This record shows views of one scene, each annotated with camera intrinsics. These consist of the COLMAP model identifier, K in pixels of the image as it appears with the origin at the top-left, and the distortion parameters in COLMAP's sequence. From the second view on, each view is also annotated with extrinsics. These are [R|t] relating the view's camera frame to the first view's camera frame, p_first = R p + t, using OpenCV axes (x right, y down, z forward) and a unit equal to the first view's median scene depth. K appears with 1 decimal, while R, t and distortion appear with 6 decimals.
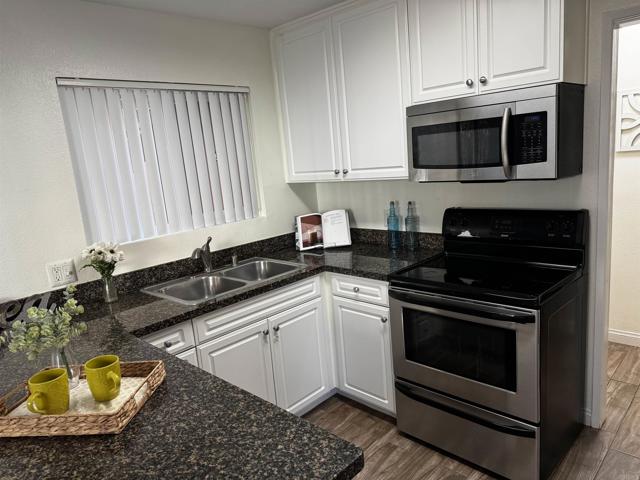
lens RADIAL K [[445.2, 0, 319.1], [0, 445.2, 238.4], [0, 0, 1]] dist [0.029608, -0.018755]
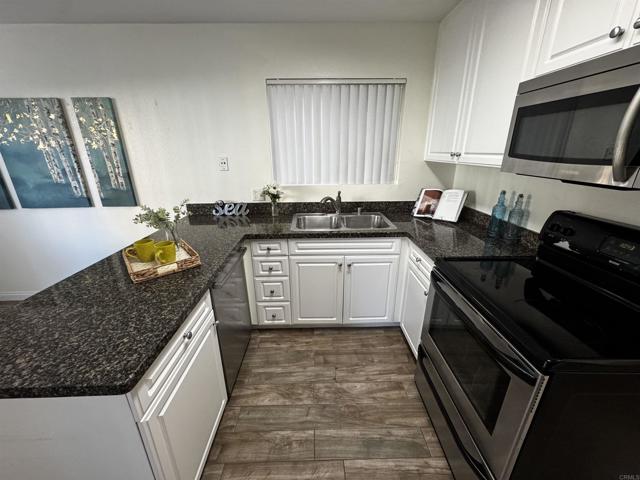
lens RADIAL K [[252.8, 0, 322.3], [0, 252.8, 238.8], [0, 0, 1]] dist [-0.000696, 0.000141]
pose [[0.715649, 0.307722, -0.627020, 0.293797], [-0.182744, 0.948939, 0.257135, -0.059254], [0.674130, -0.069434, 0.735342, 0.335955]]
